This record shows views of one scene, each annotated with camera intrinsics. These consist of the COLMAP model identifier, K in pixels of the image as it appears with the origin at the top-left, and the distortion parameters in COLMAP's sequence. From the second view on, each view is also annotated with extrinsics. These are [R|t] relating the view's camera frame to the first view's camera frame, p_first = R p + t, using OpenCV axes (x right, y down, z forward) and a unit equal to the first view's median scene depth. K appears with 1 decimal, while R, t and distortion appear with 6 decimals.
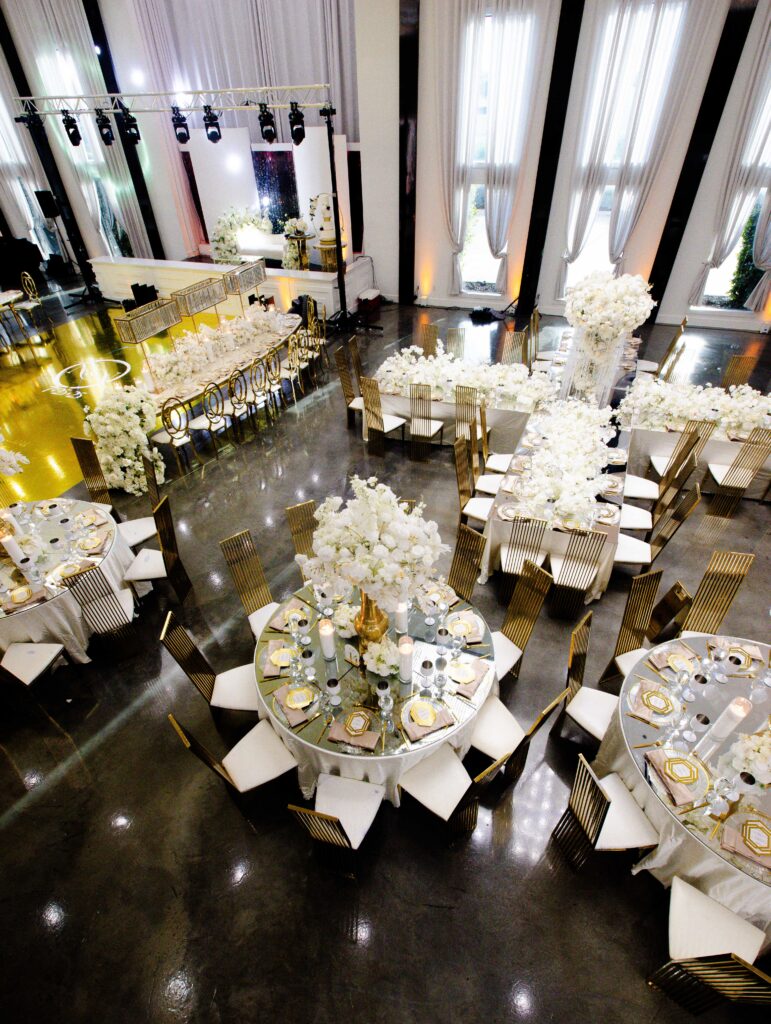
lens RADIAL K [[1026.9, 0, 385.5], [0, 1026.9, 512.0], [0, 0, 1]] dist [-0.005018, 0.094904]
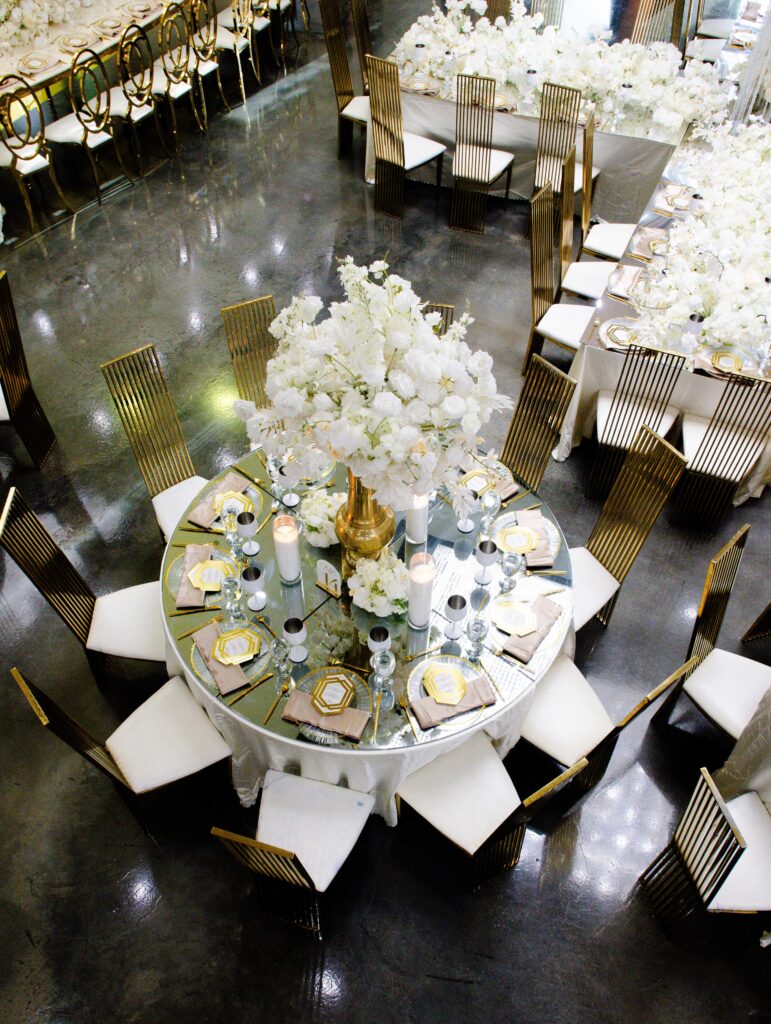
lens RADIAL K [[1026.9, 0, 385.5], [0, 1026.9, 512.0], [0, 0, 1]] dist [-0.005018, 0.094904]
pose [[0.998620, 0.050956, 0.012671, -0.009648], [-0.052398, 0.951468, 0.303253, -0.073274], [0.003396, -0.303498, 0.952826, 0.448700]]
